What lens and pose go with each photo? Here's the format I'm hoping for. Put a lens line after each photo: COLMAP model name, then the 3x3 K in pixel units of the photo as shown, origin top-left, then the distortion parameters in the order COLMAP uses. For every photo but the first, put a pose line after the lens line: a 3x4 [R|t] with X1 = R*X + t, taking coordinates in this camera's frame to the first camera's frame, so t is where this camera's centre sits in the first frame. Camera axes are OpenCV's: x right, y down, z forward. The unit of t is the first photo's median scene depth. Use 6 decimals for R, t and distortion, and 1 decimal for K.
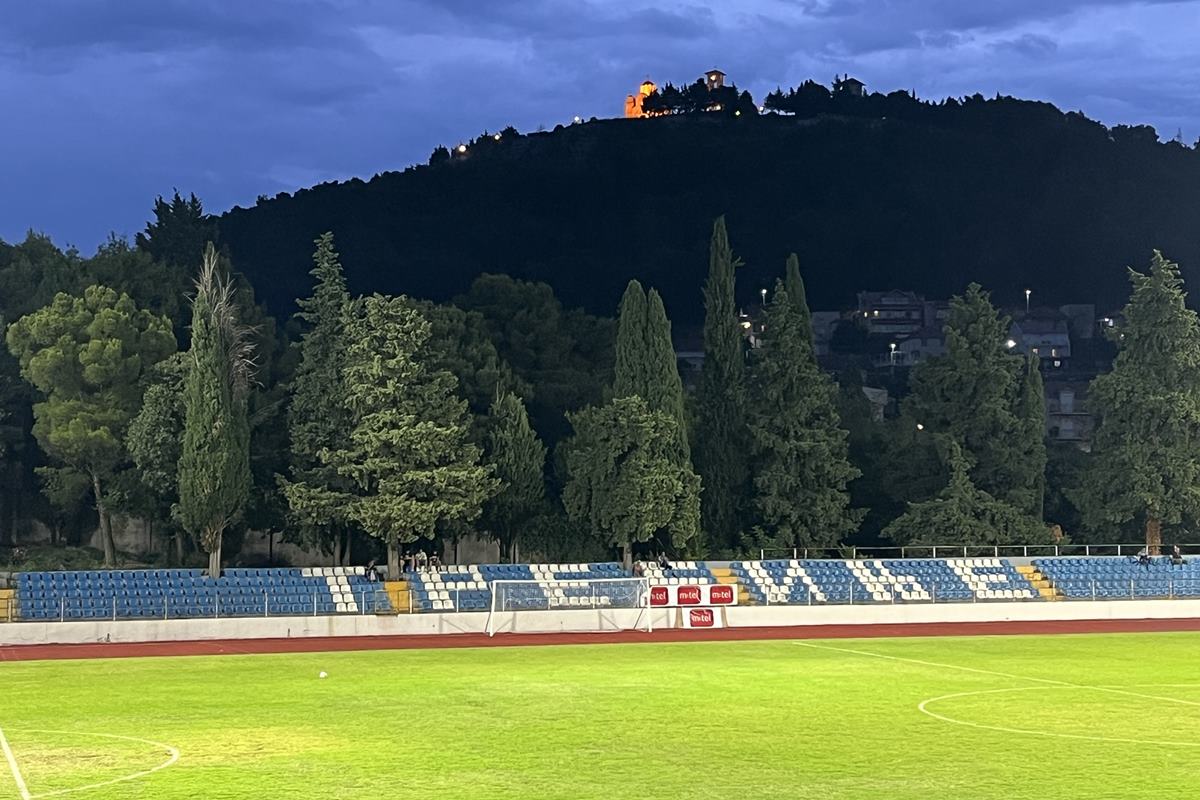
lens RADIAL K [[2140.8, 0, 594.7], [0, 2140.8, 427.1], [0, 0, 1]] dist [0.173218, -0.326881]
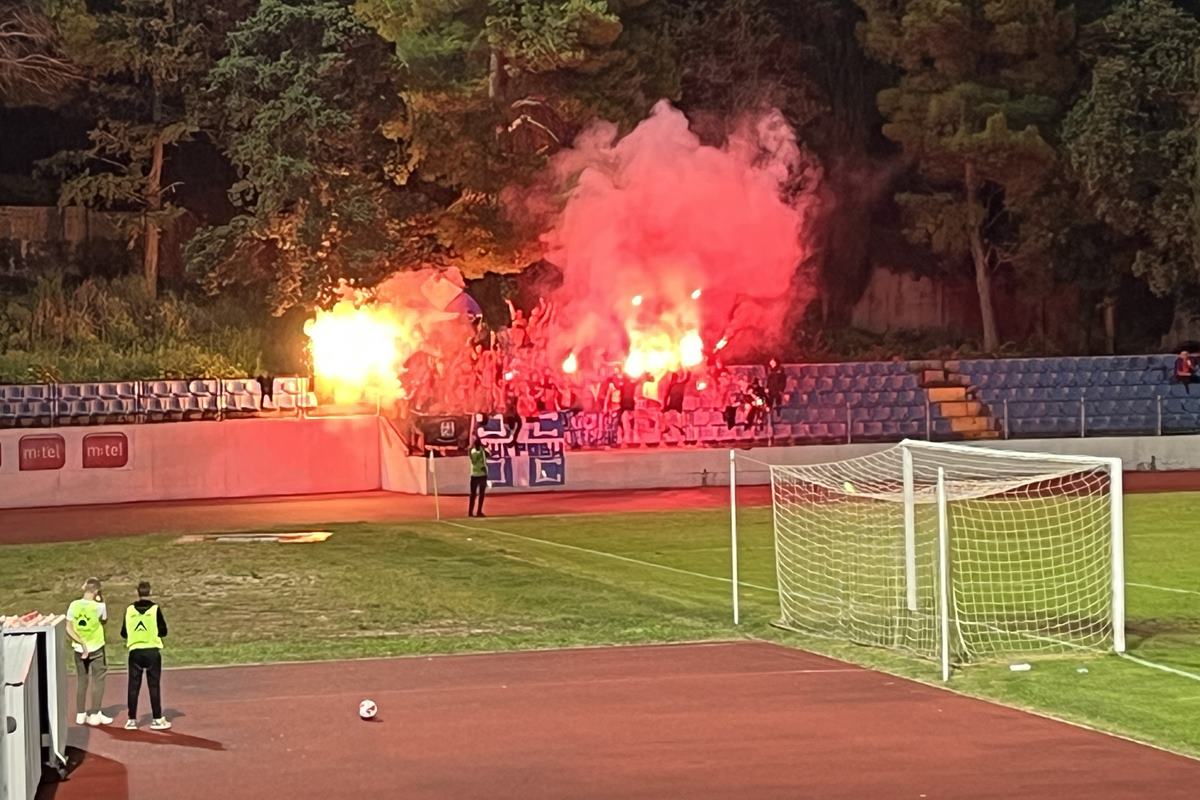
lens RADIAL K [[3654.5, 0, 600.0], [0, 3654.5, 400.0], [0, 0, 1]] dist [0.152900, 0.442692]
pose [[0.999360, -0.012959, -0.033344, -0.323309], [0.015038, 0.997908, 0.062869, 0.010995], [0.032459, -0.063330, 0.997465, -0.042470]]
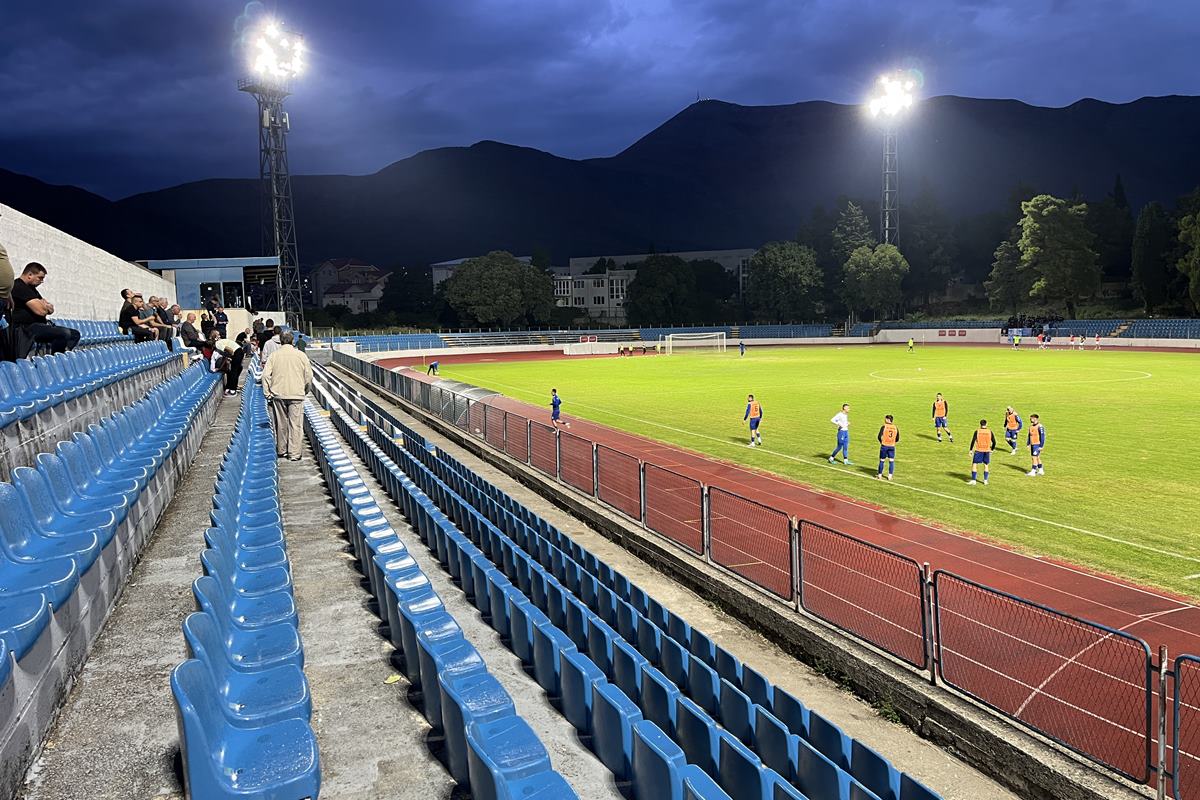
lens RADIAL K [[903.2, 0, 600.0], [0, 903.2, 400.0], [0, 0, 1]] dist [0.075472, -0.093017]
pose [[0.057644, 0.091852, -0.994103, 0.808781], [0.059727, 0.993658, 0.095275, 0.017800], [0.996549, -0.064867, 0.051792, 0.262104]]
